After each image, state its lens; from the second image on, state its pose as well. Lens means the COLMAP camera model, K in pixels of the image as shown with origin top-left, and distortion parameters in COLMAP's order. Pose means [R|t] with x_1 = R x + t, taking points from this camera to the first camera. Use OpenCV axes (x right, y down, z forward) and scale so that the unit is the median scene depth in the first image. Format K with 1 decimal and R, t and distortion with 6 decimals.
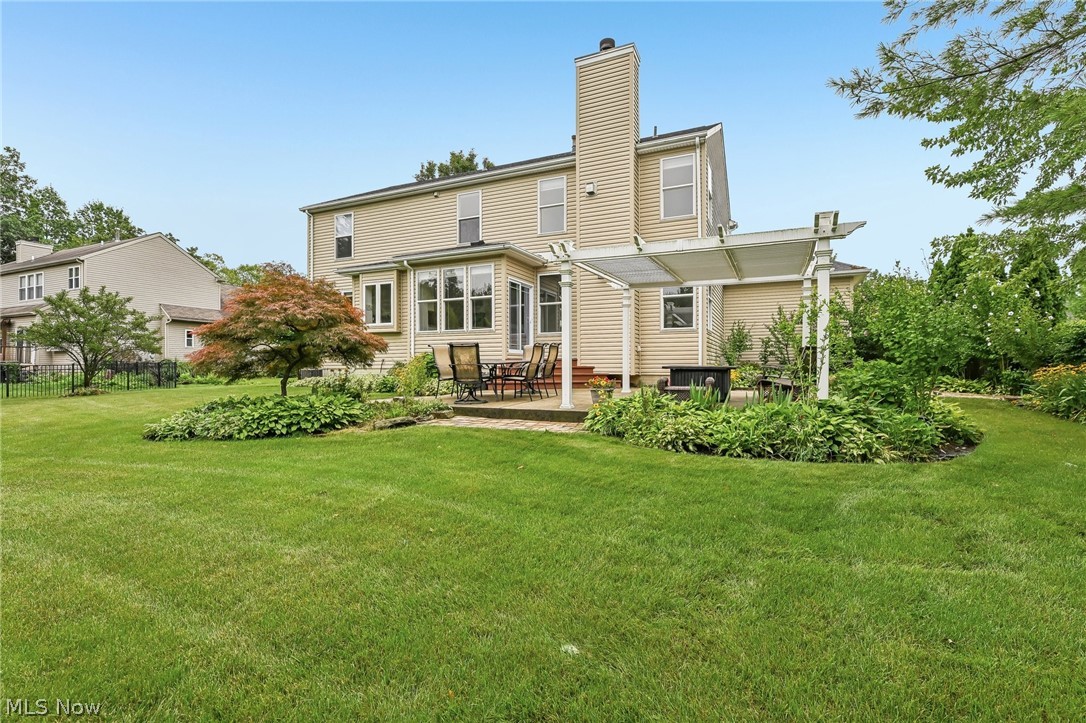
lens RADIAL K [[494.3, 0, 542.2], [0, 494.3, 367.4], [0, 0, 1]] dist [0.001335, -0.001705]
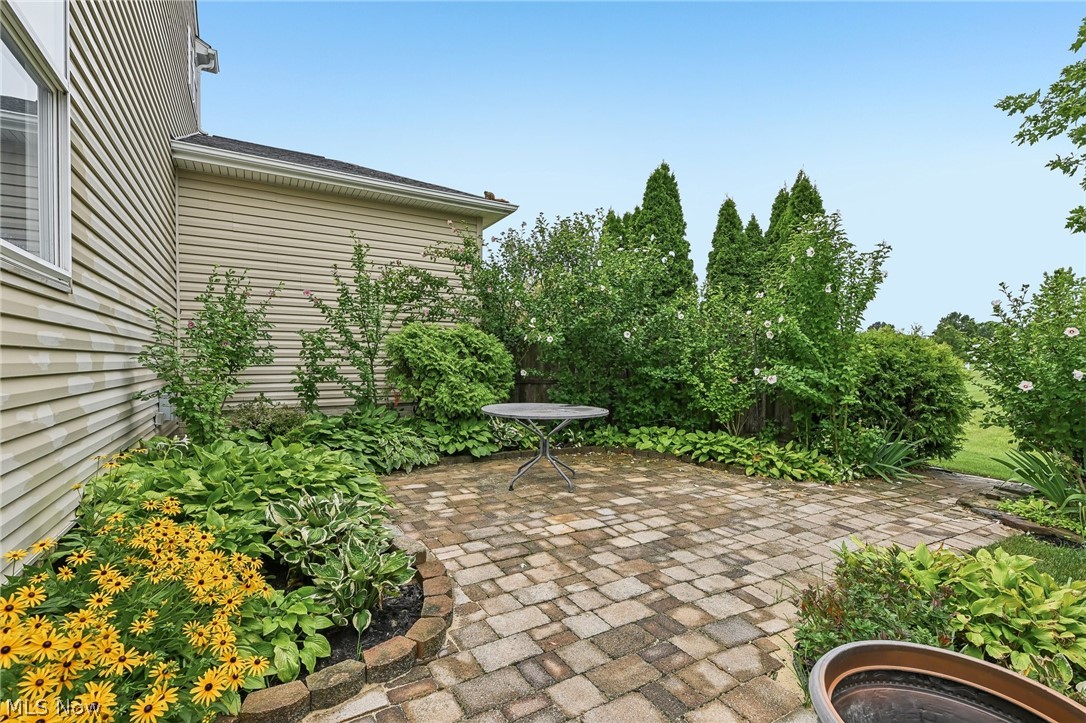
lens RADIAL K [[494.3, 0, 544.7], [0, 494.3, 360.6], [0, 0, 1]] dist [0.001335, -0.001705]
pose [[0.560746, 0.004686, 0.827975, 0.265209], [0.001413, 0.999977, -0.006616, -0.037590], [-0.827987, 0.004880, 0.560726, 0.696680]]
